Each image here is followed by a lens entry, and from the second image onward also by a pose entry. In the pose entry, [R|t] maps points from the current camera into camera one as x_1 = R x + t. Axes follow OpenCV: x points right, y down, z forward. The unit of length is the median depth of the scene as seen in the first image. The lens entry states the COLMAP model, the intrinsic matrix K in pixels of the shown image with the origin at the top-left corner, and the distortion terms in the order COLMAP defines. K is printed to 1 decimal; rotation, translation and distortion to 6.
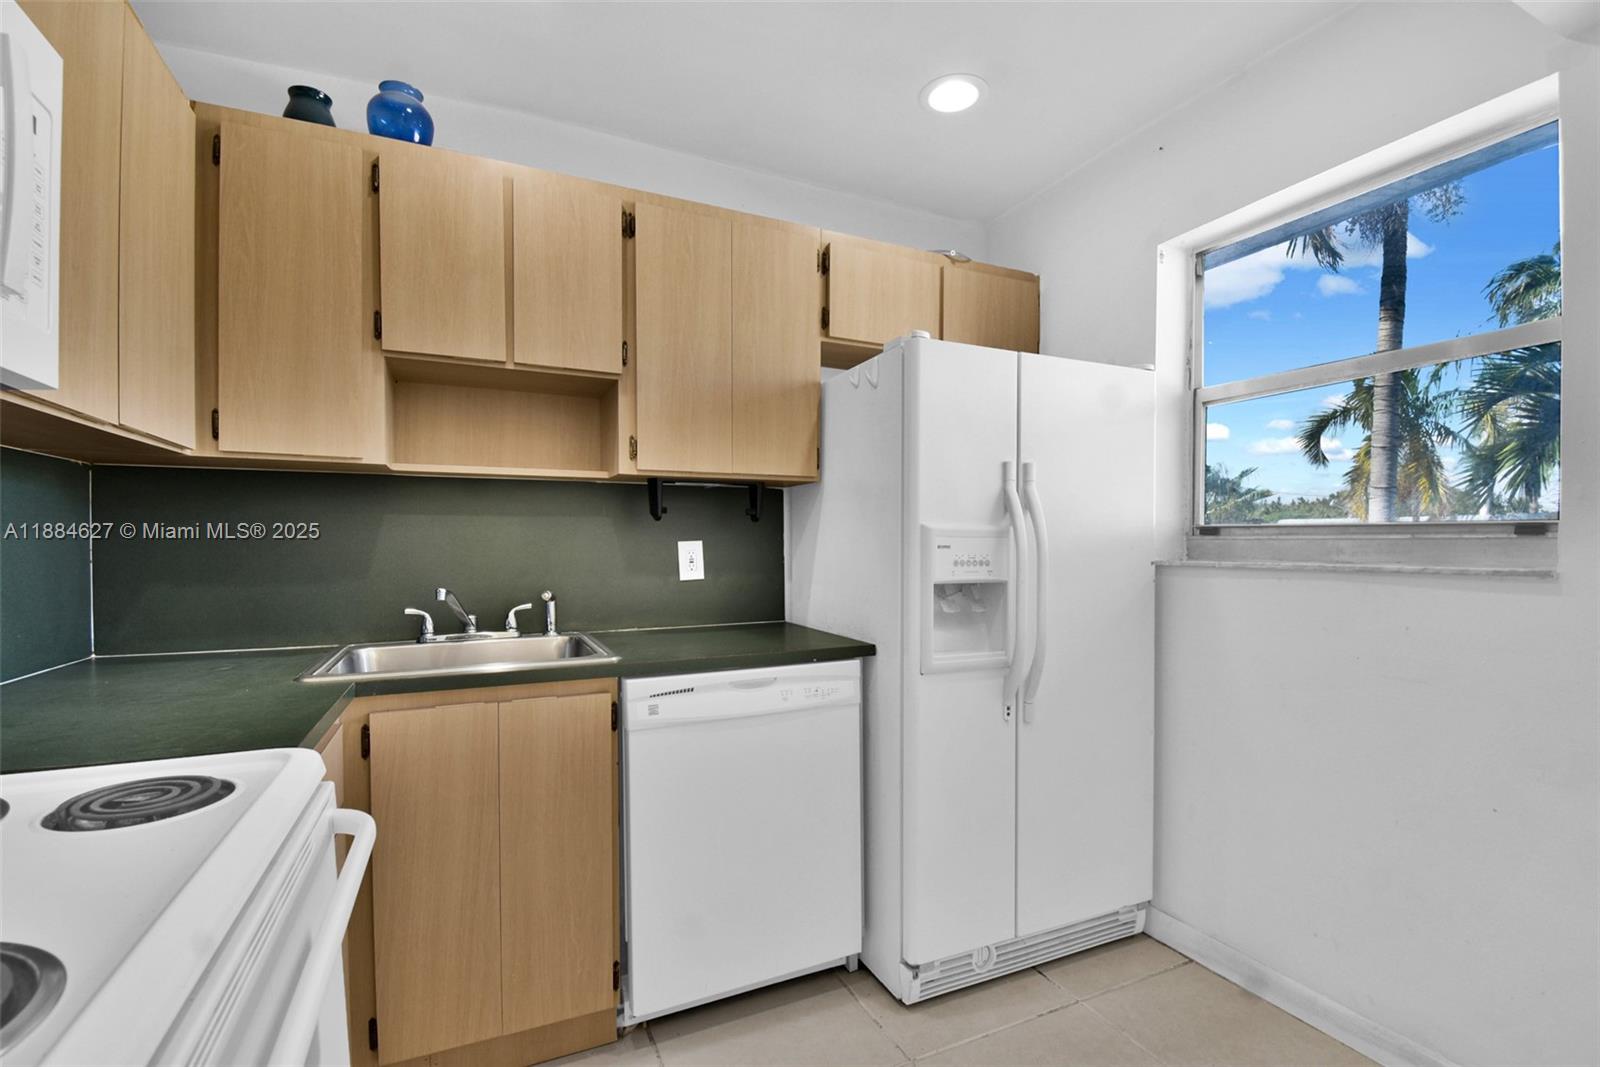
lens RADIAL K [[719.6, 0, 800.0], [0, 719.6, 533.5], [0, 0, 1]] dist [0.032409, -0.016174]
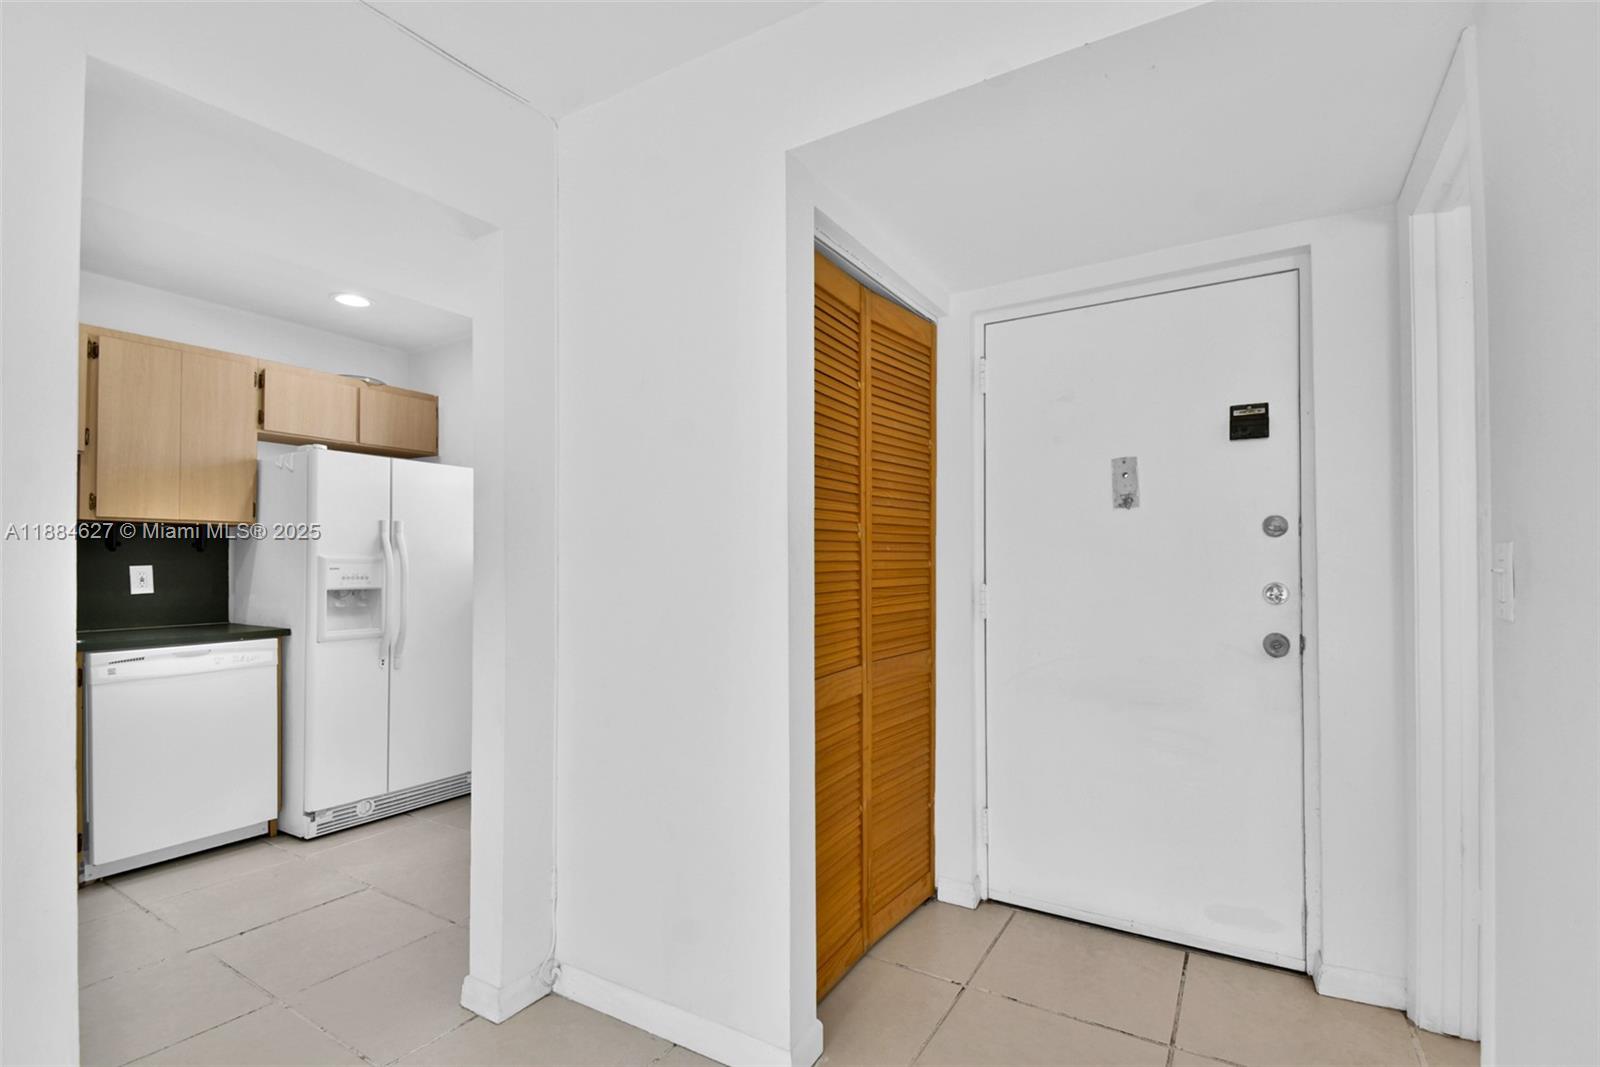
lens RADIAL K [[730.6, 0, 804.0], [0, 730.6, 549.6], [0, 0, 1]] dist [0.044714, -0.039393]
pose [[0.833270, 0.009840, 0.552779, 0.145814], [-0.006474, 0.999947, -0.008042, -0.019113], [-0.552829, 0.003123, 0.833289, -1.038242]]
